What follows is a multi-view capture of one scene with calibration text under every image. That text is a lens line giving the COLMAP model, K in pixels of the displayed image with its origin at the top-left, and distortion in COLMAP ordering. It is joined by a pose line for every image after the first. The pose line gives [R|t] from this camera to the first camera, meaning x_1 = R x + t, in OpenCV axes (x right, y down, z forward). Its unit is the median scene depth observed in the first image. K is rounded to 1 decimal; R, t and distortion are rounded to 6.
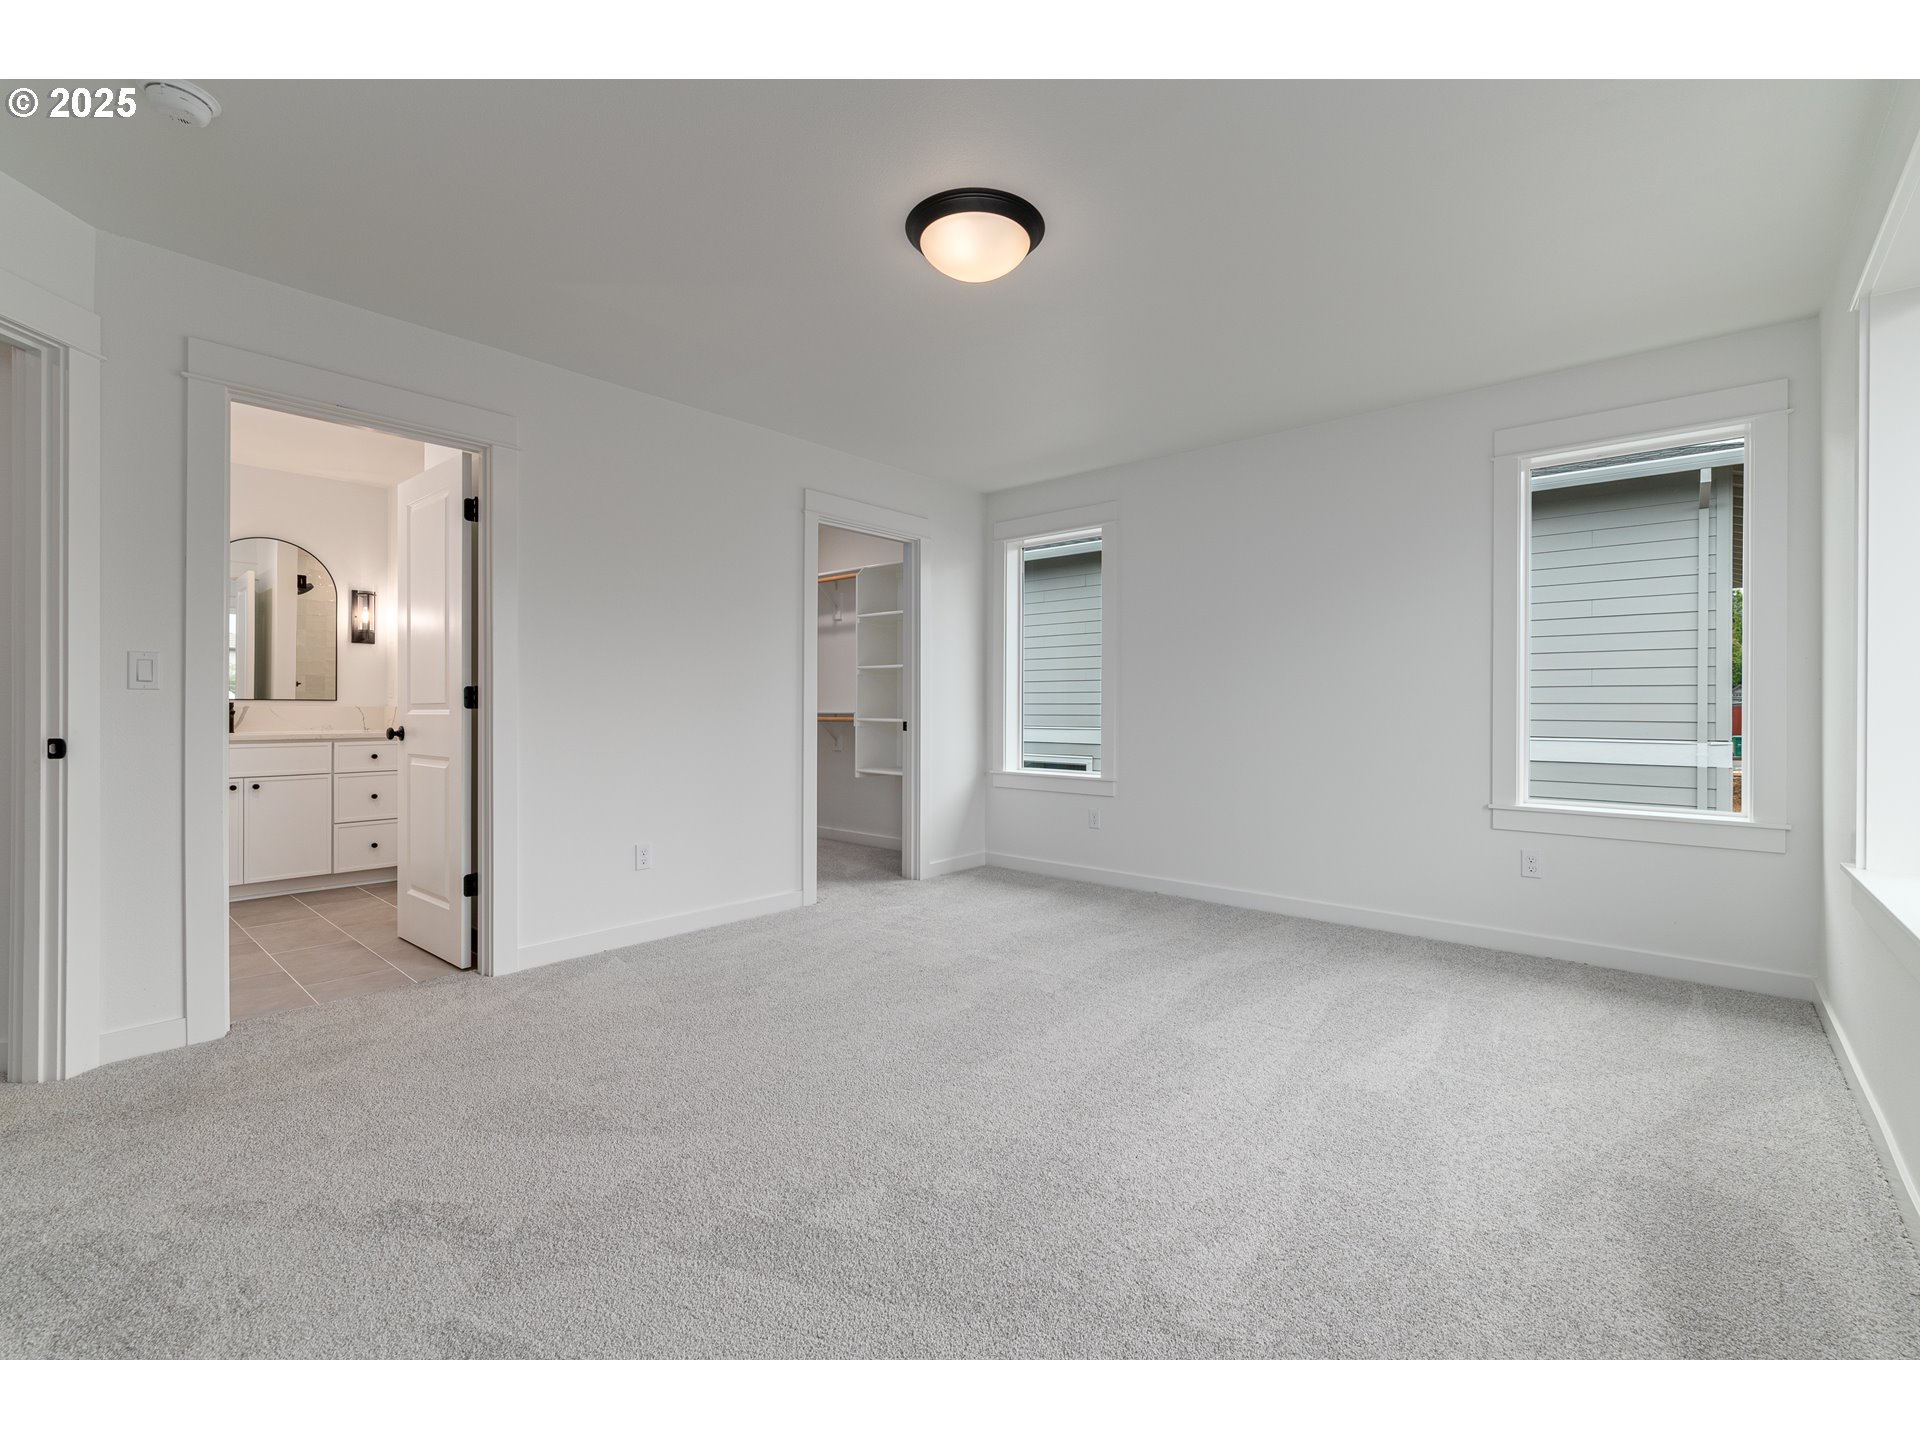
lens RADIAL K [[834.1, 0, 960.1], [0, 834.1, 711.9], [0, 0, 1]] dist [0.000742, -0.000049]
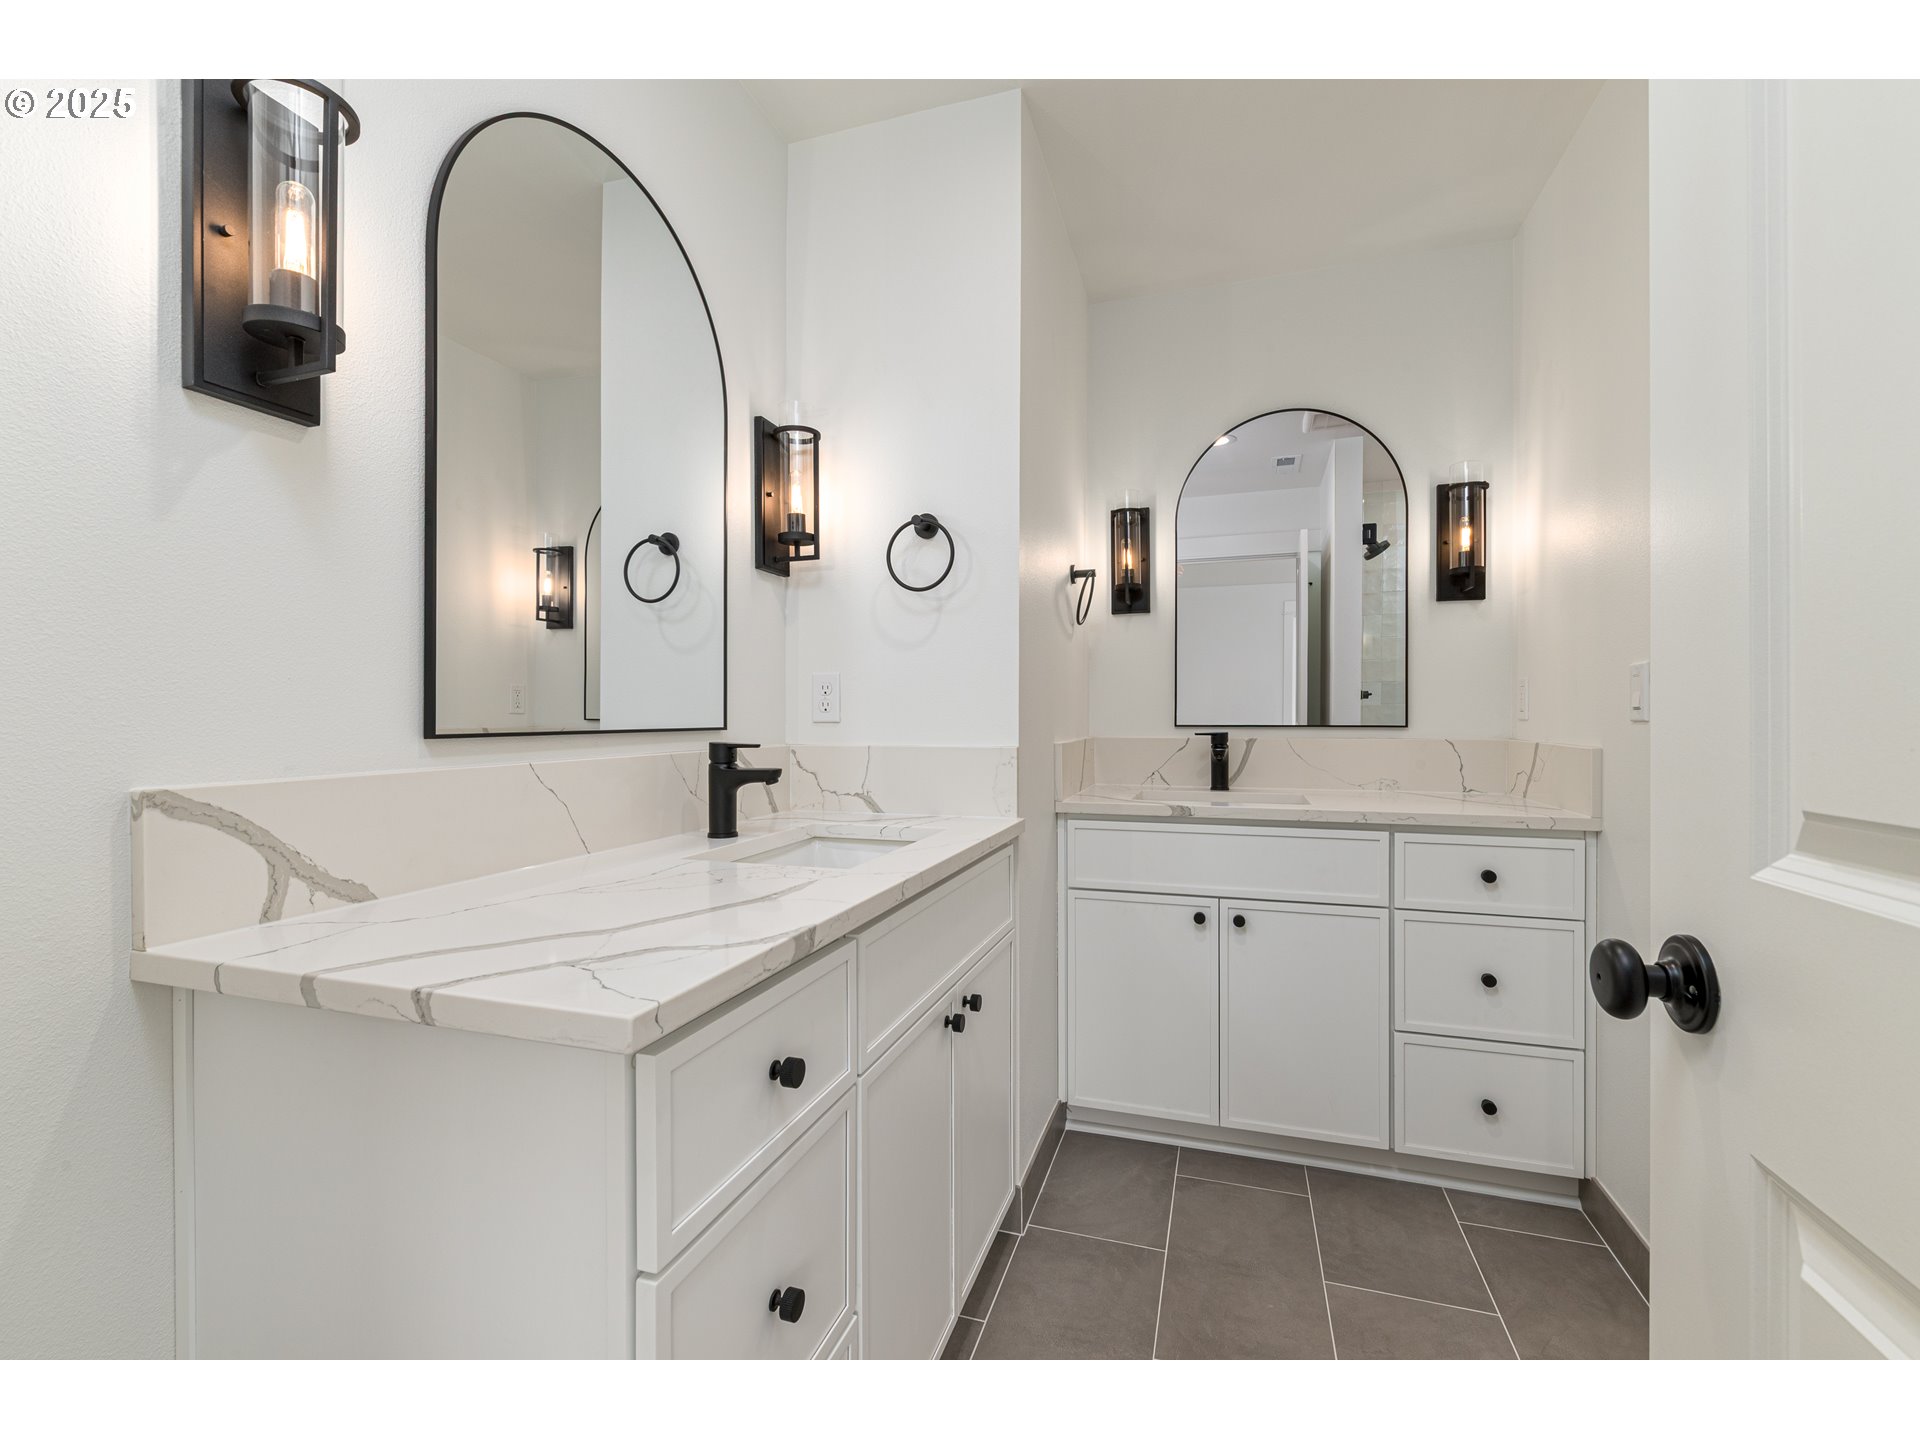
lens RADIAL K [[834.1, 0, 959.3], [0, 834.1, 731.0], [0, 0, 1]] dist [0.000742, -0.000049]
pose [[0.387099, -0.007466, -0.922008, -0.449288], [-0.002699, 0.999954, -0.009230, -0.009632], [0.922034, 0.006062, 0.387061, 0.636820]]
